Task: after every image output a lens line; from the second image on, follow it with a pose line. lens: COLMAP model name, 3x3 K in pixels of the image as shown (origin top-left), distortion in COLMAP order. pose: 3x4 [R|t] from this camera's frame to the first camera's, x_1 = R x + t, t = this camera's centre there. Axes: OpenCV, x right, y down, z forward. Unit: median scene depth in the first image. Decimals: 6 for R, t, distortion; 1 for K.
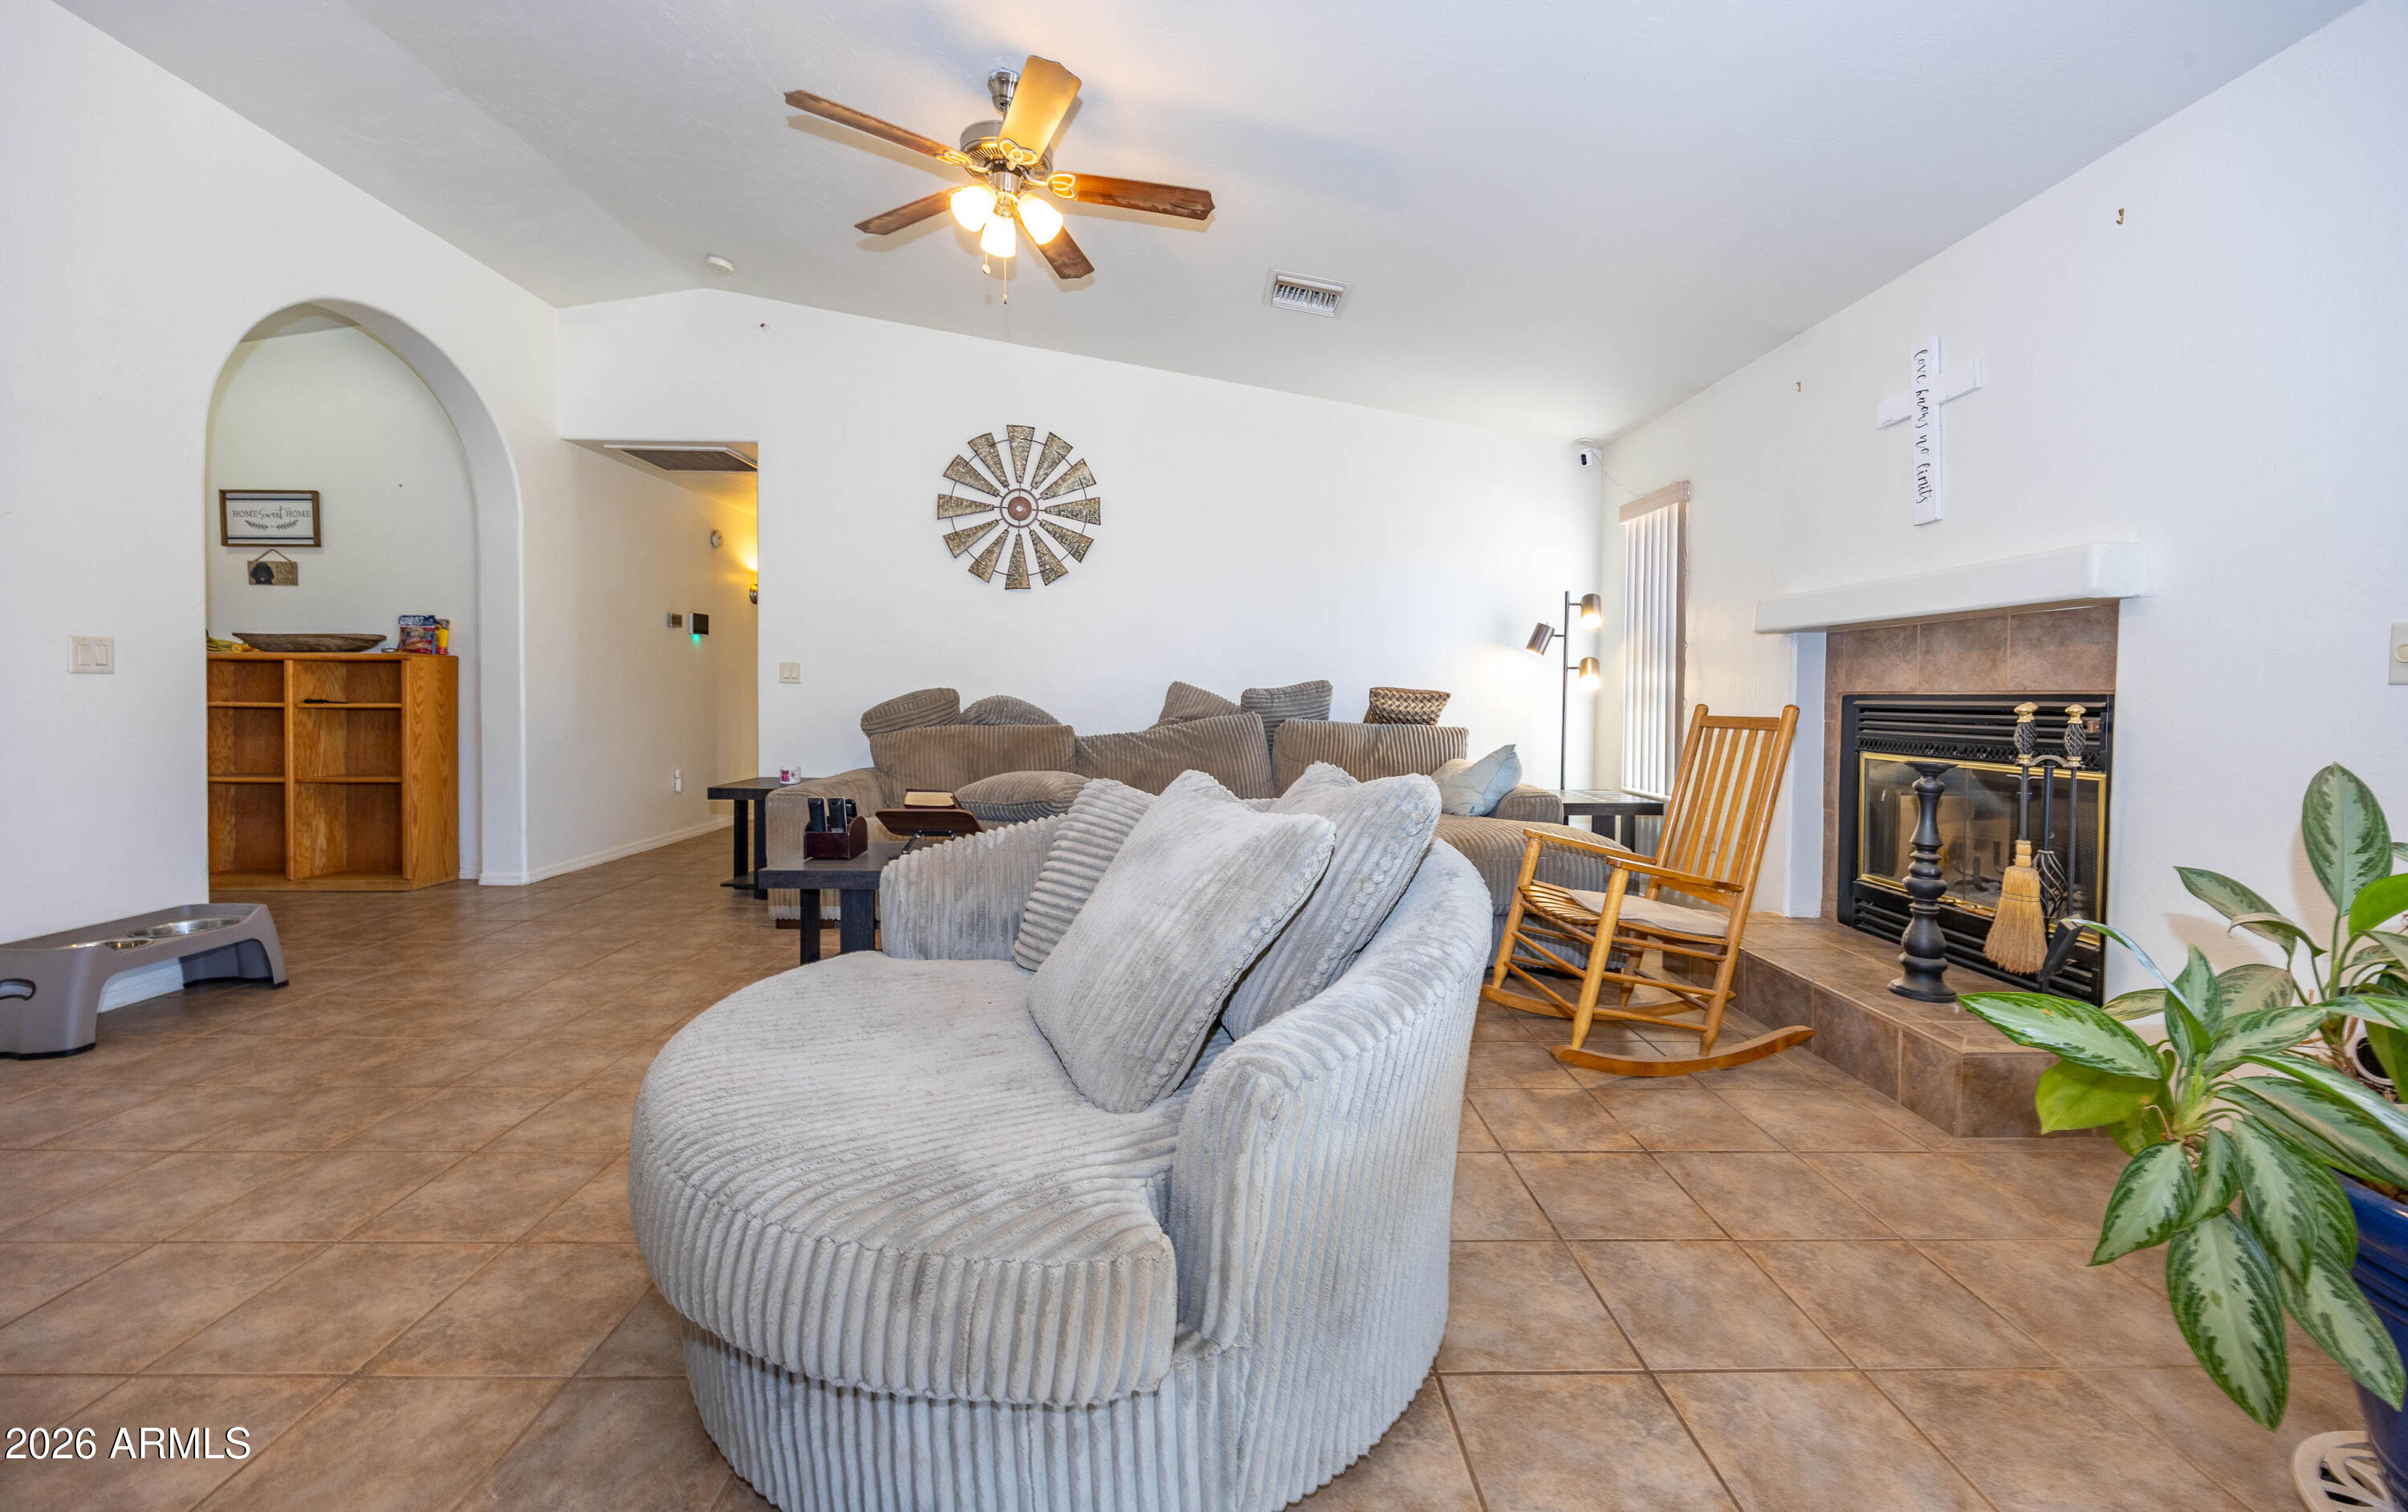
lens RADIAL K [[909.1, 0, 1193.6], [0, 909.1, 715.0], [0, 0, 1]] dist [0.000993, -0.000178]
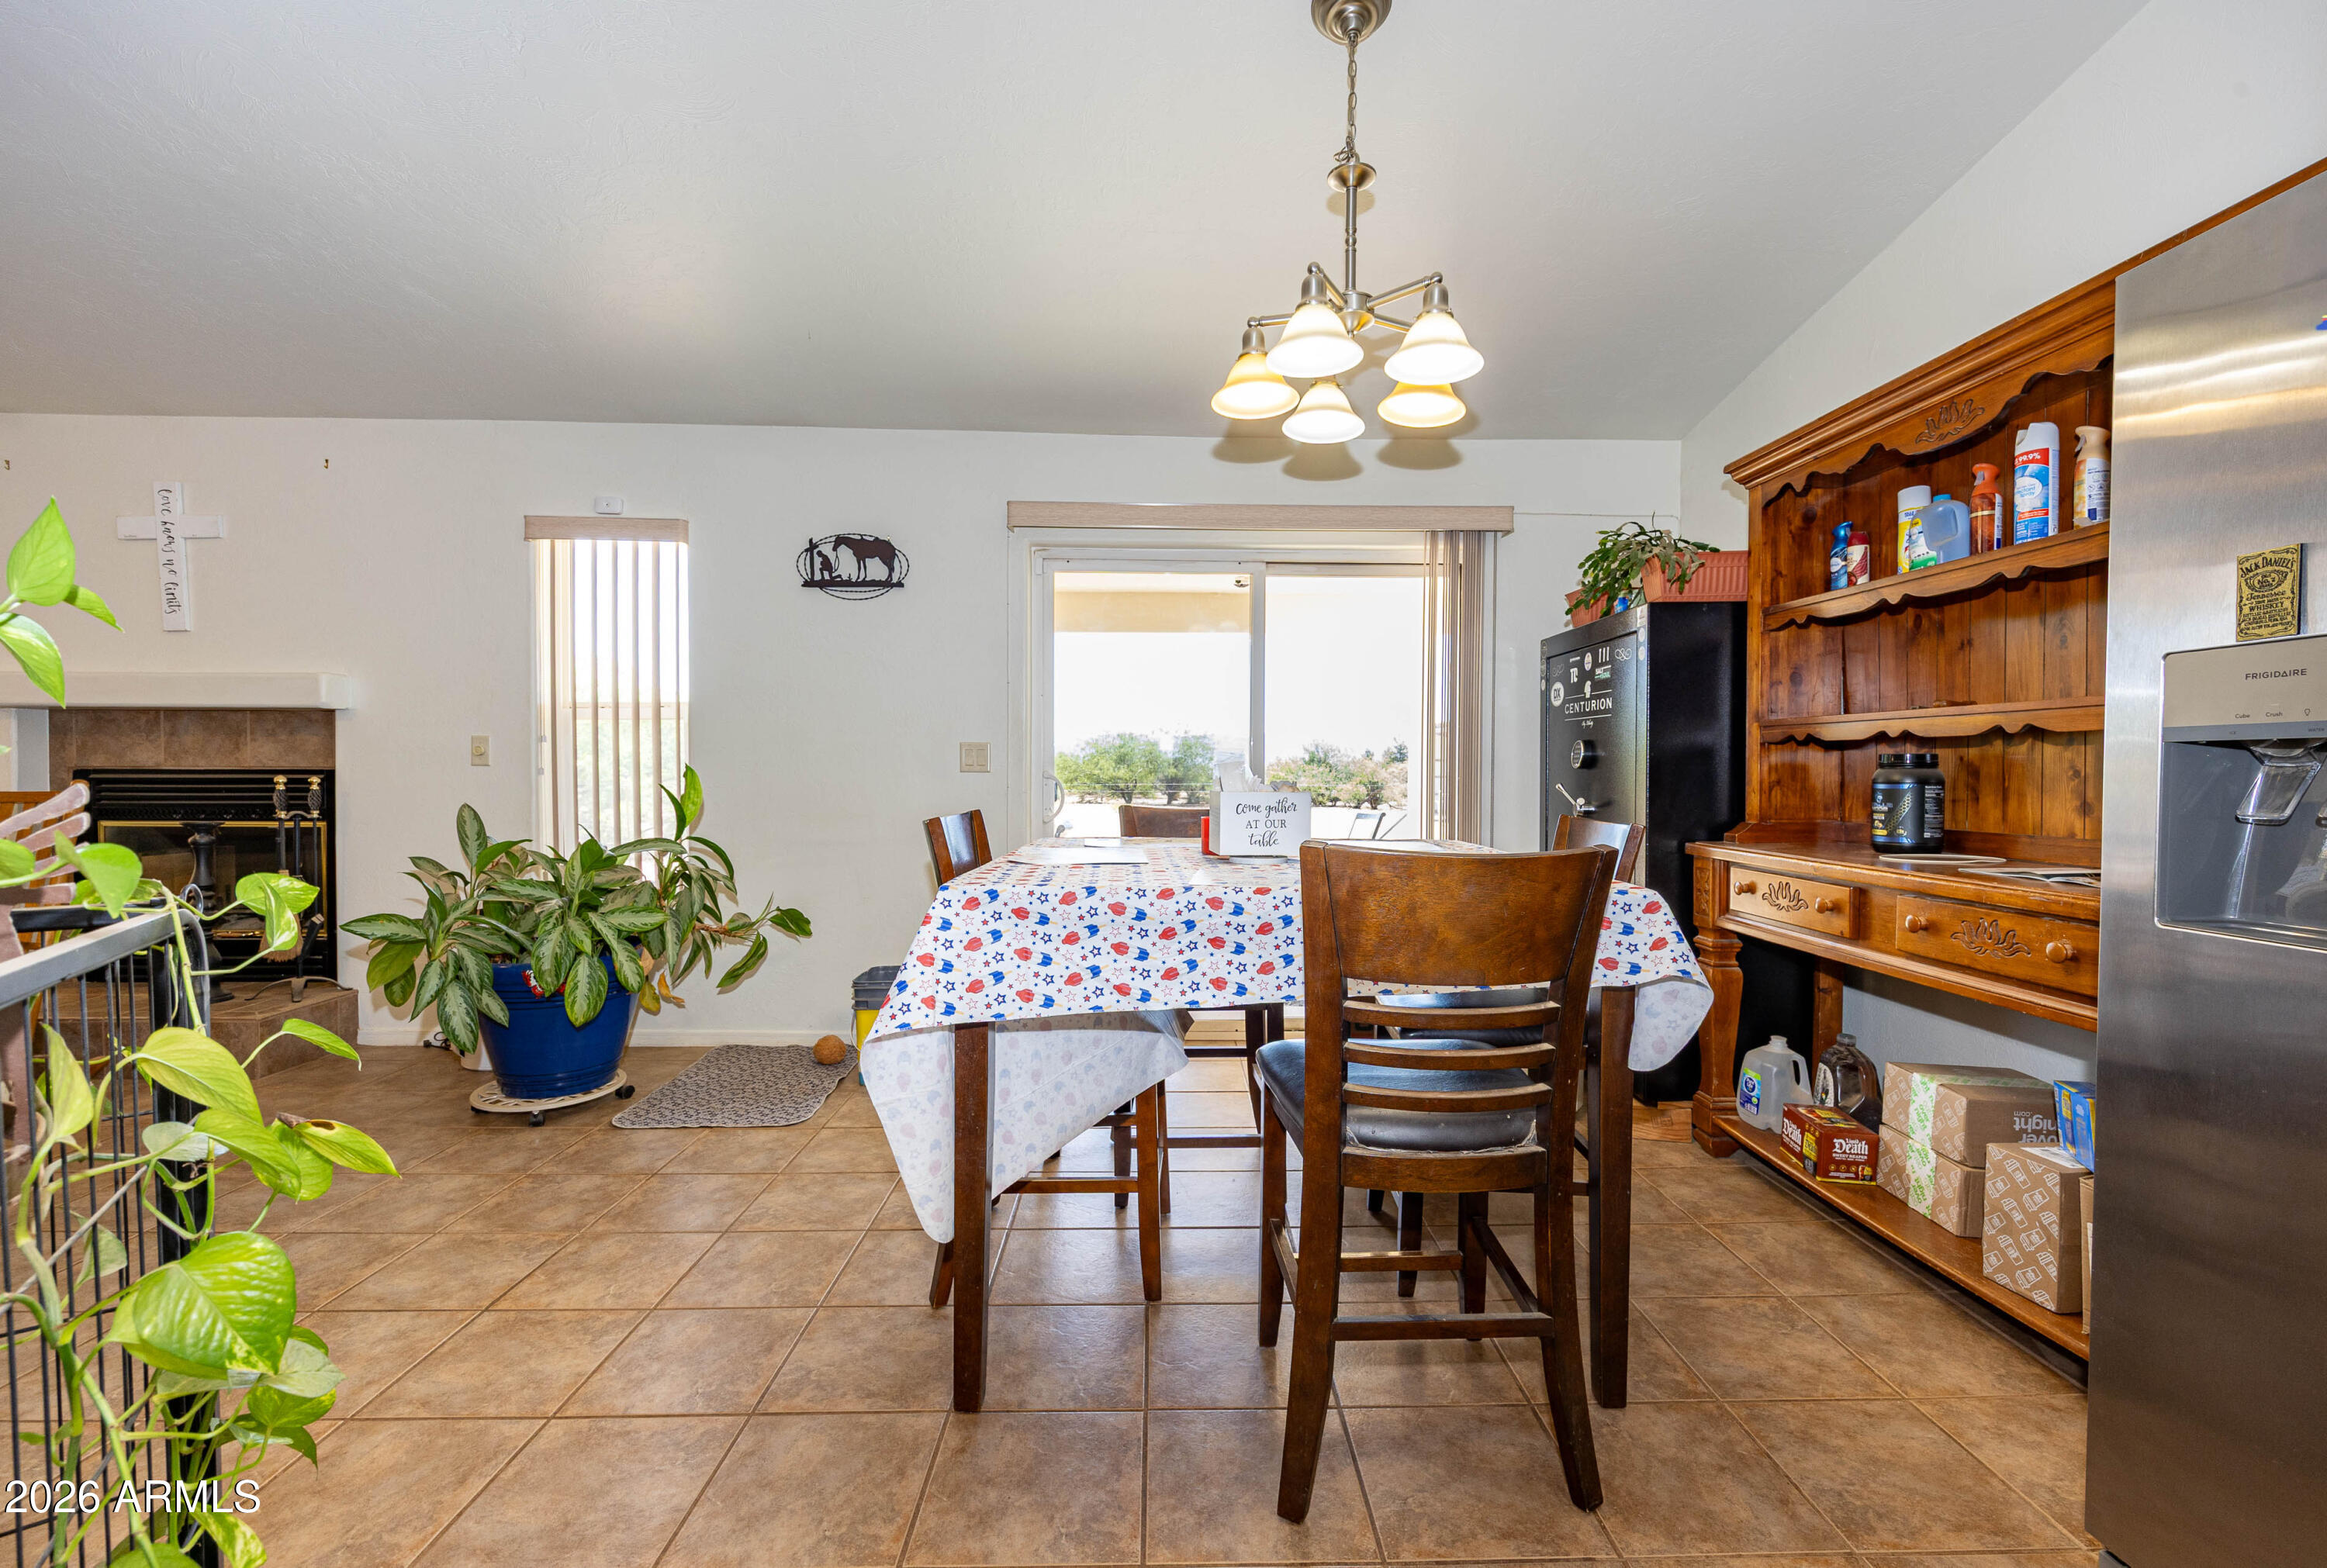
lens RADIAL K [[957.1, 0, 1171.5], [0, 957.1, 785.7], [0, 0, 1]] dist [0.000257, -0.000052]
pose [[-0.019004, -0.024991, 0.999507, -0.655529], [0.020439, 0.999469, 0.025379, -0.007925], [-0.999610, 0.020911, -0.018483, -0.402780]]
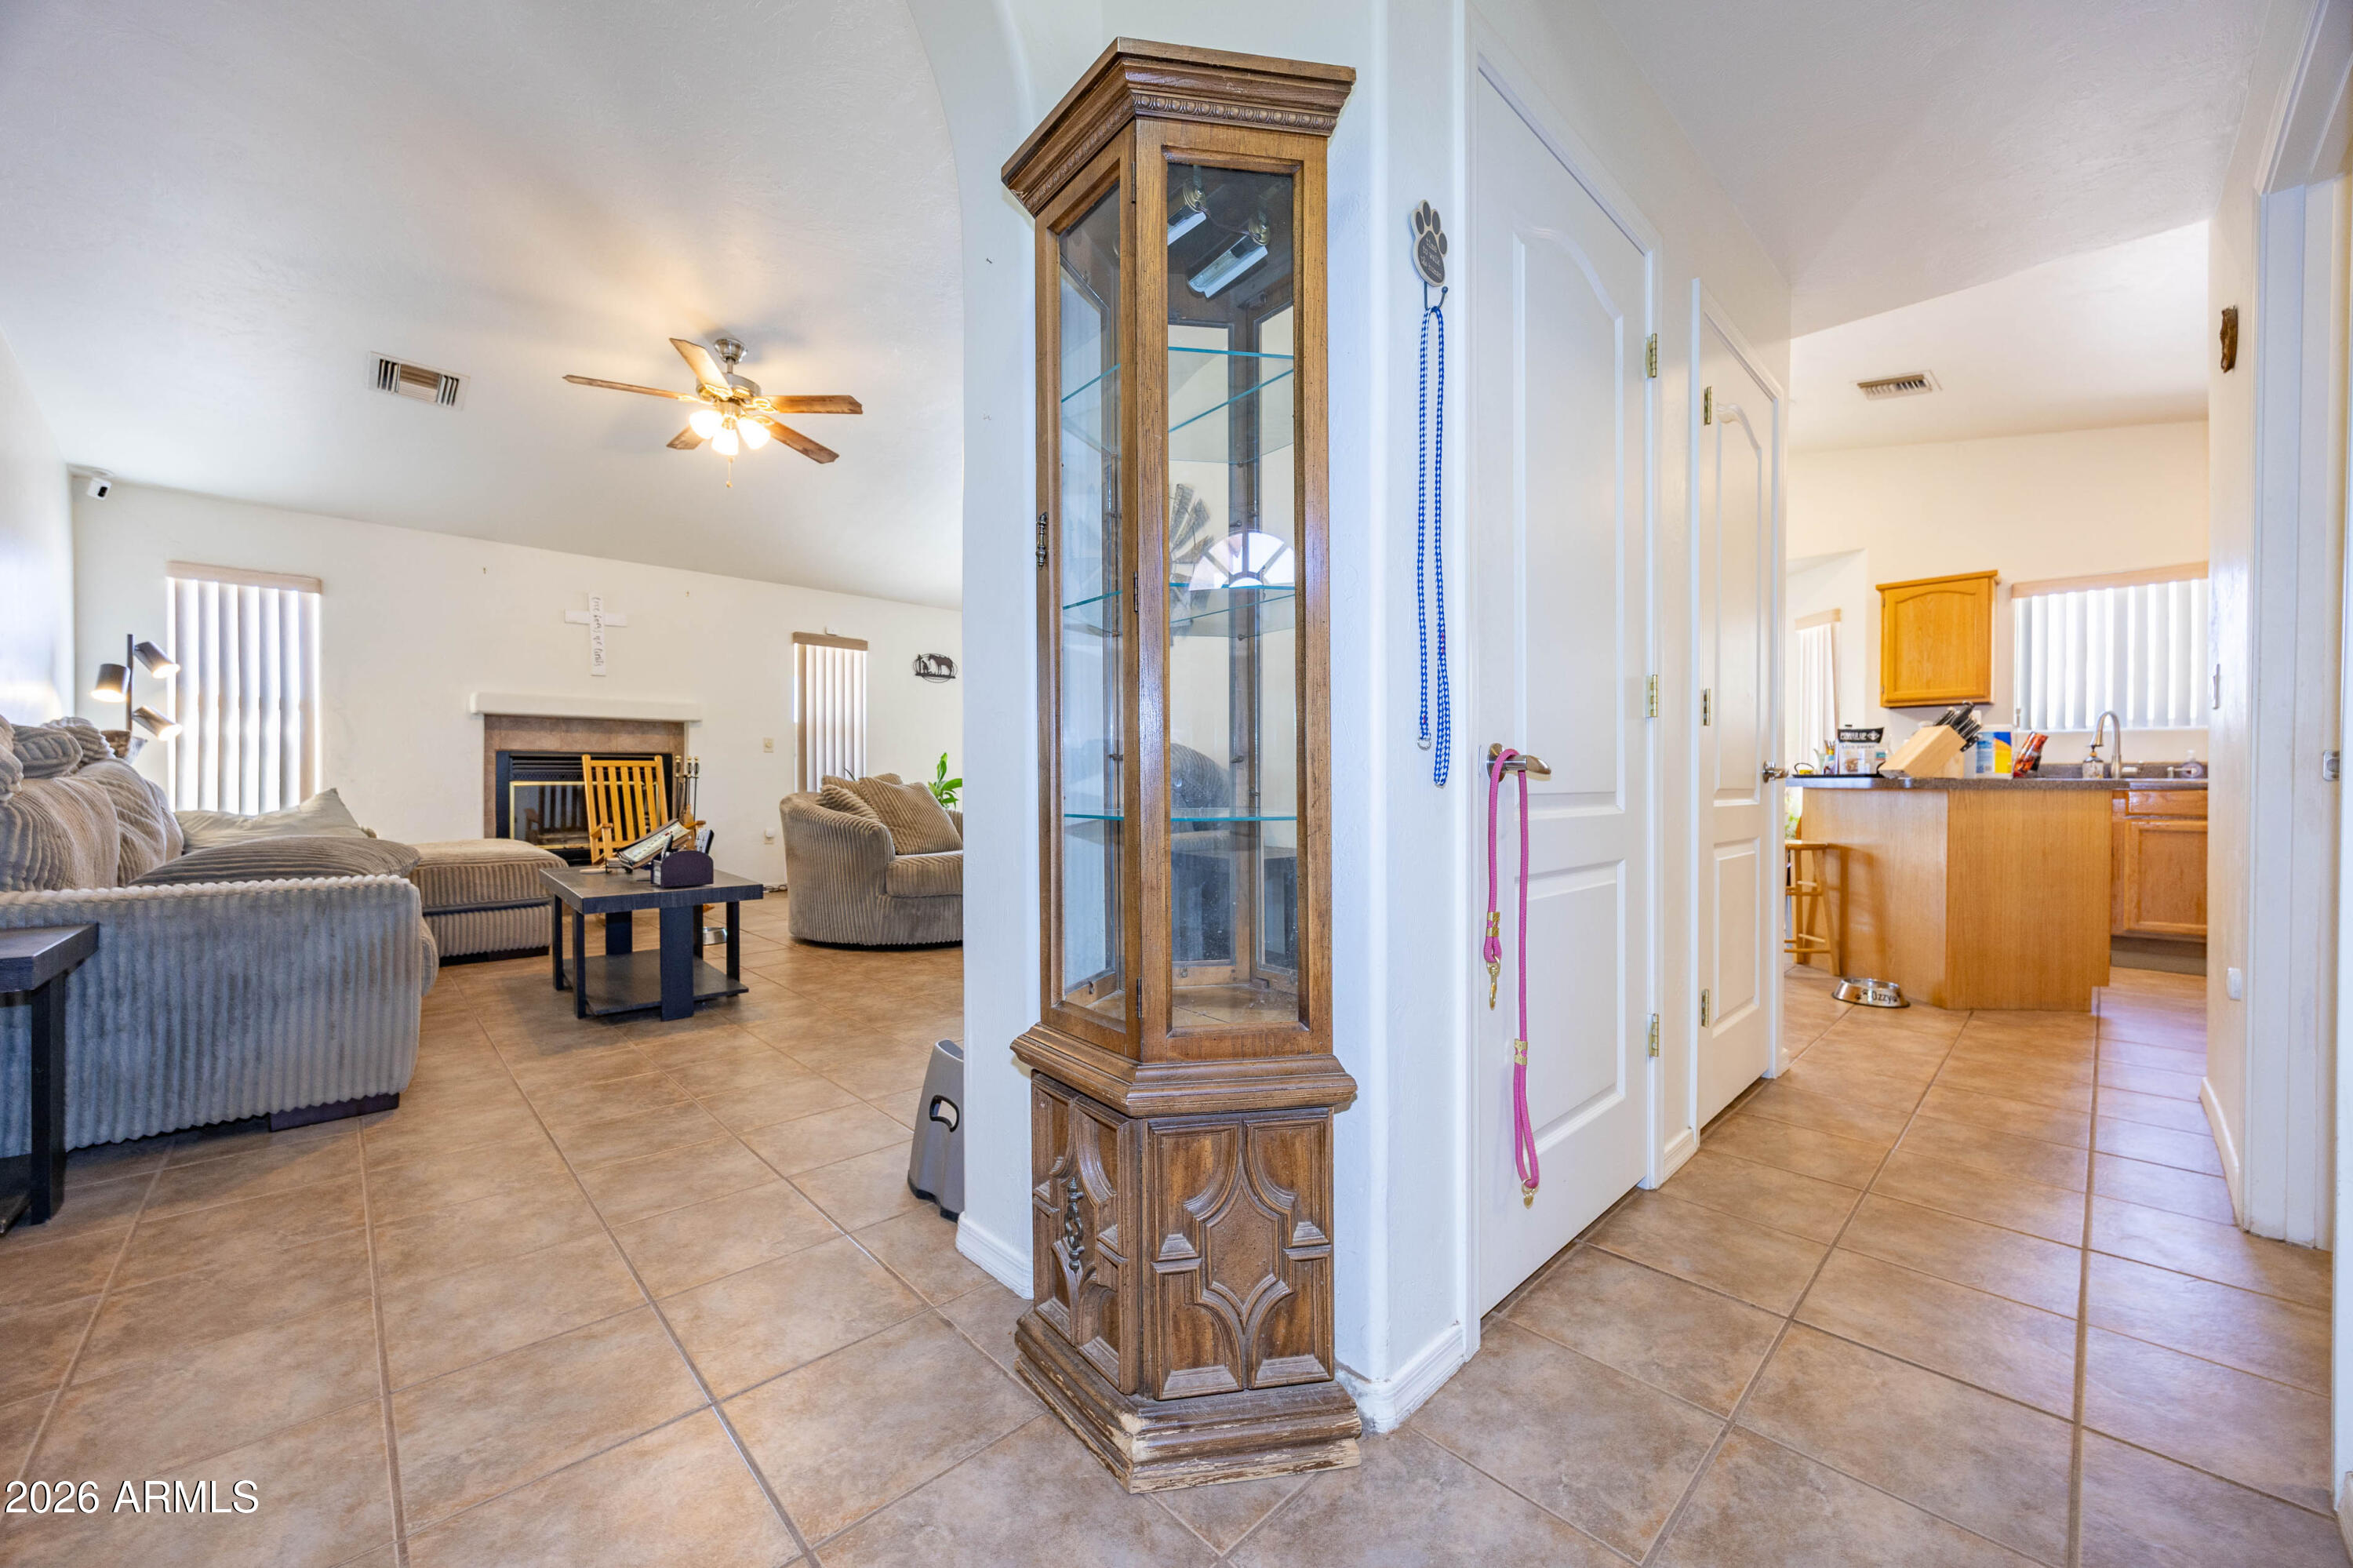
lens RADIAL K [[888.6, 0, 1176.7], [0, 888.6, 777.0], [0, 0, 1]] dist [0.000185, 0.000002]
pose [[-0.689303, -0.012633, 0.724363, -2.174697], [0.009046, 0.999620, 0.026041, -0.006224], [-0.724416, 0.024503, -0.688927, 1.805558]]
